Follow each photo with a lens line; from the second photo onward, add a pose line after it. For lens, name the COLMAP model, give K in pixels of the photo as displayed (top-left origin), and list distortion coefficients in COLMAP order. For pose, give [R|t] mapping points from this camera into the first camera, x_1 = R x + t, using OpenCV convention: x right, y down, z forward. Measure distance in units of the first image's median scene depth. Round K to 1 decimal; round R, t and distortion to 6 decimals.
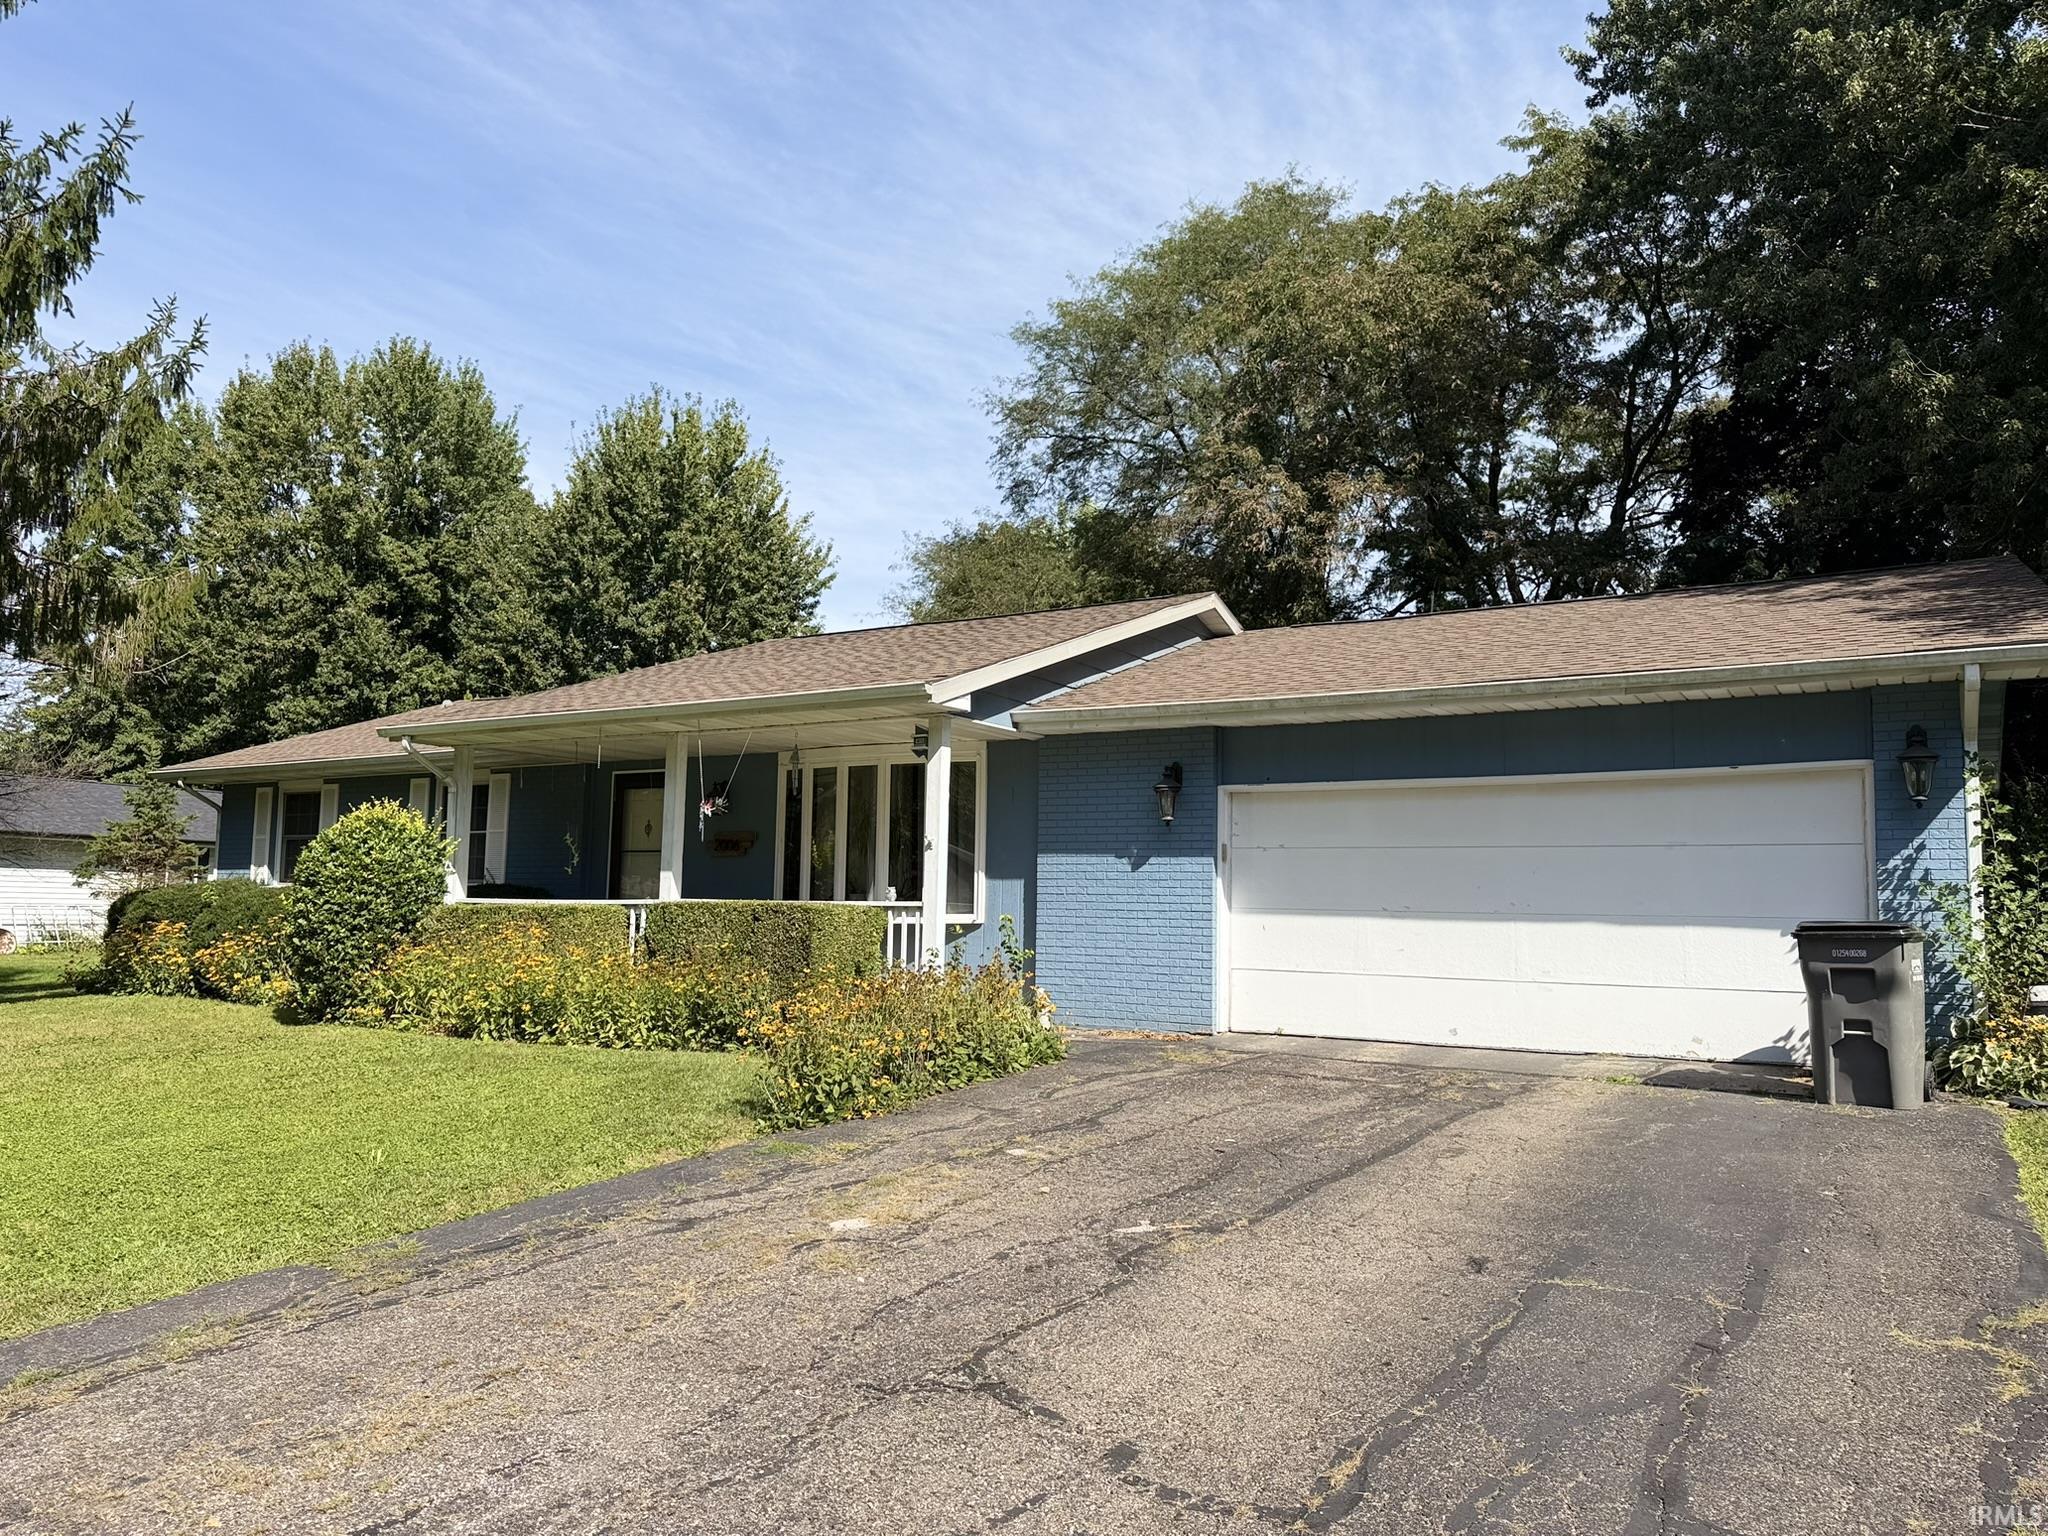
lens RADIAL K [[1429.7, 0, 1022.0], [0, 1429.7, 783.4], [0, 0, 1]] dist [0.100885, -0.131987]
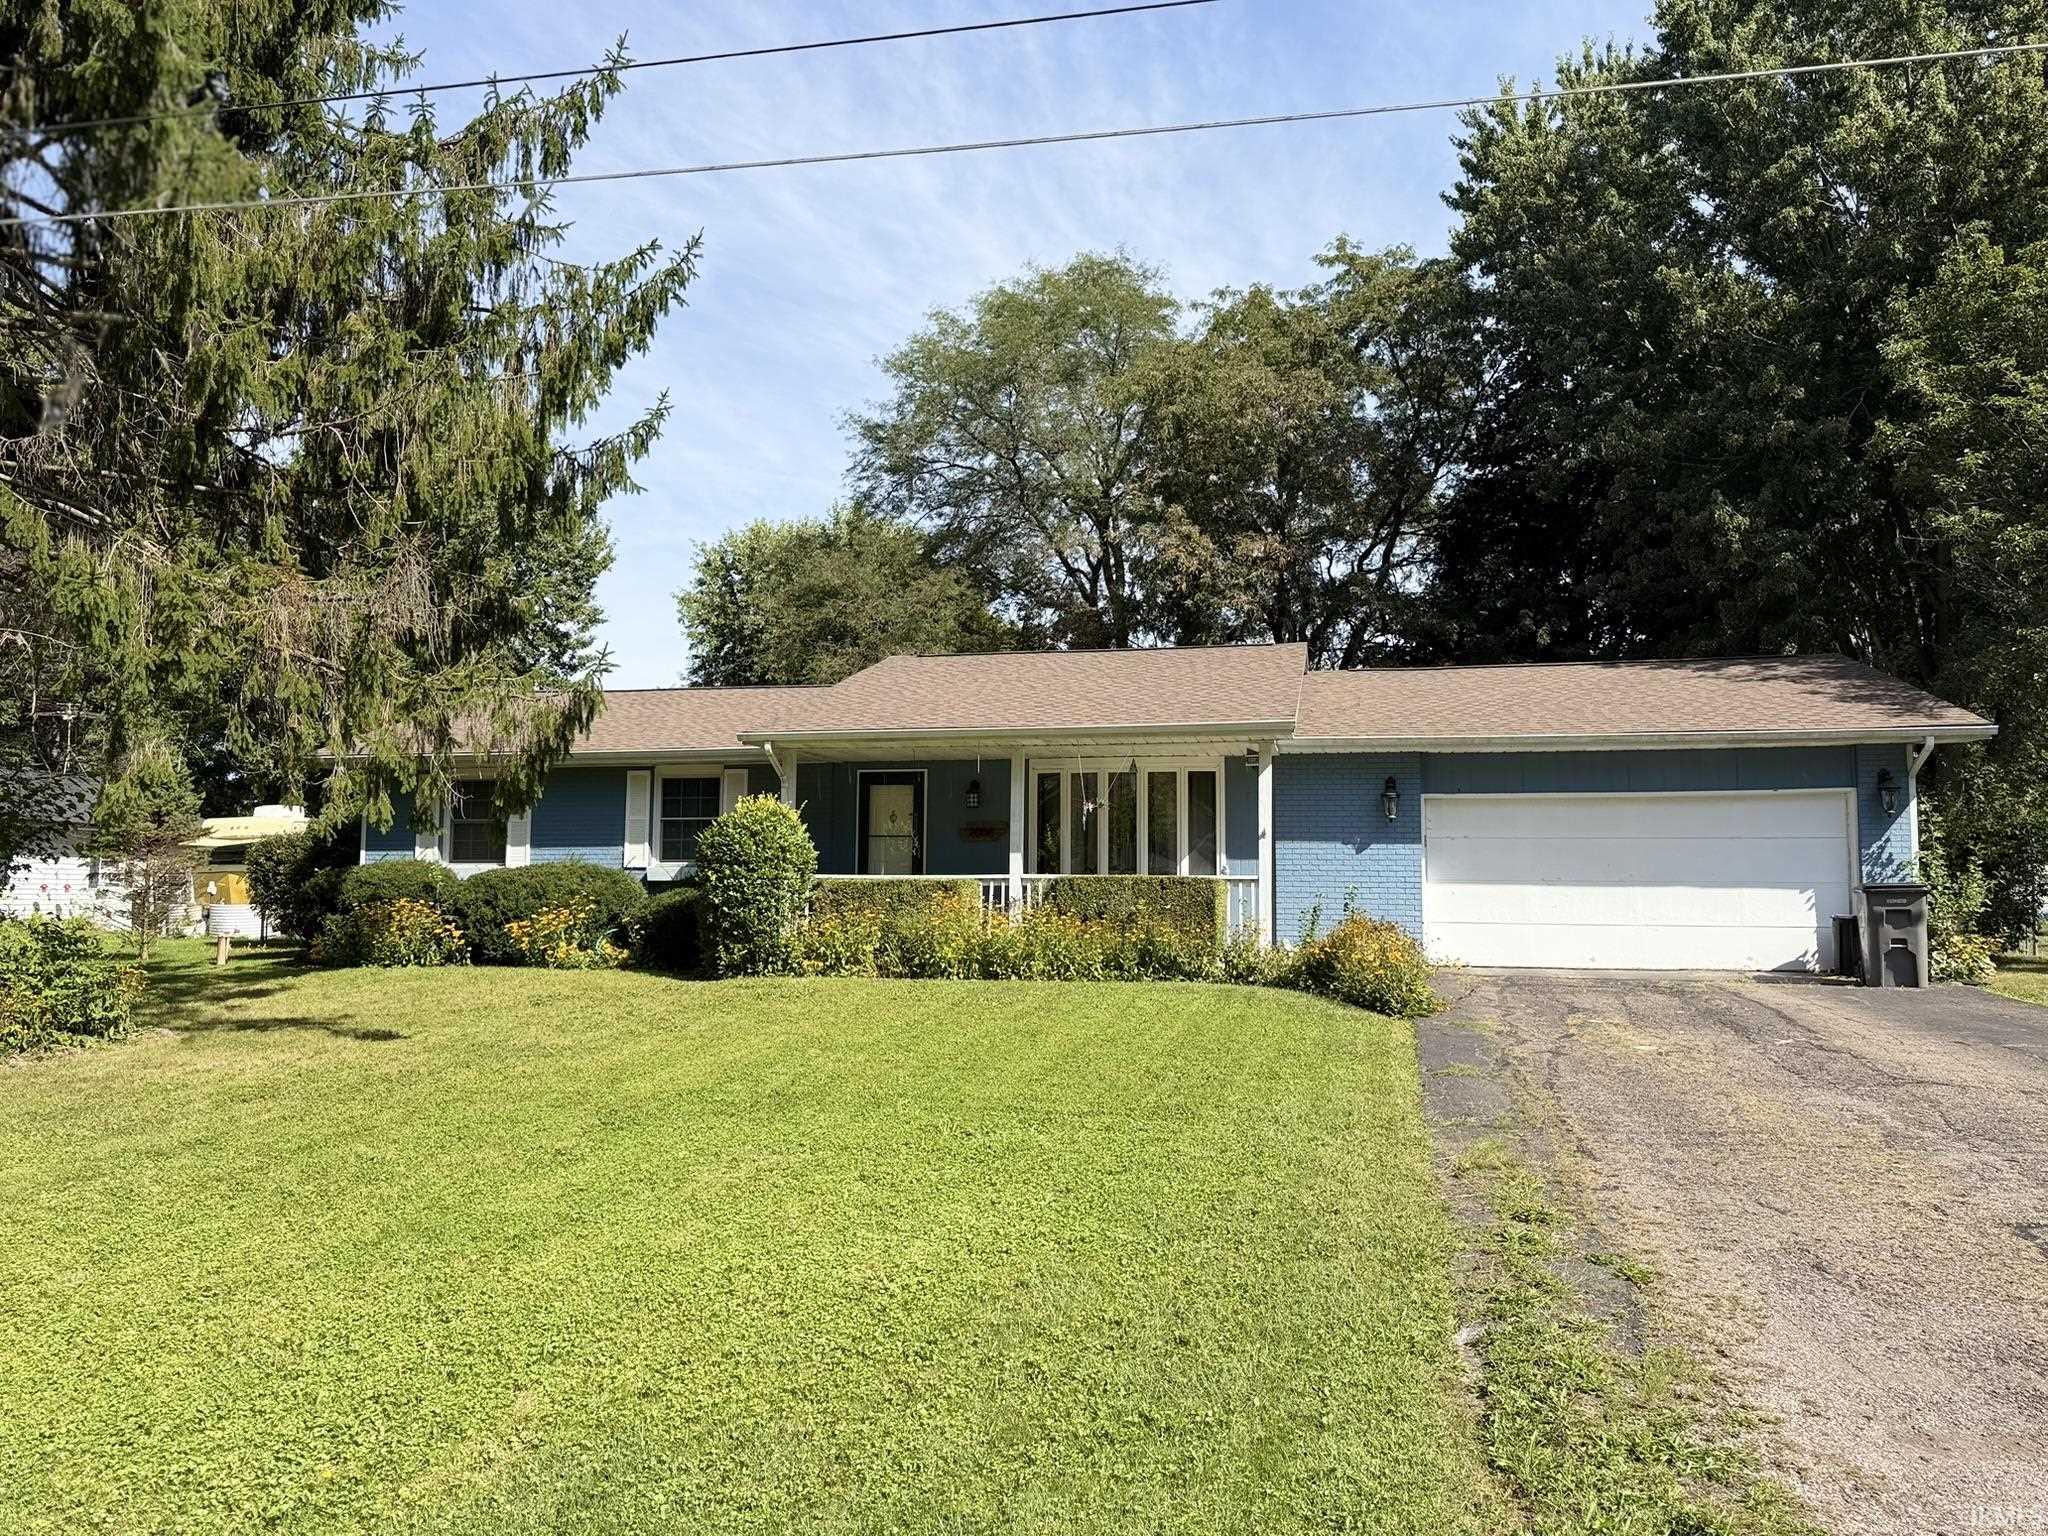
lens RADIAL K [[1429.7, 0, 1022.0], [0, 1429.7, 783.4], [0, 0, 1]] dist [0.100885, -0.131987]
pose [[0.950726, 0.014684, 0.309686, -0.645419], [-0.019642, 0.999724, 0.012896, -0.018497], [-0.309411, -0.018343, 0.950752, -0.228544]]
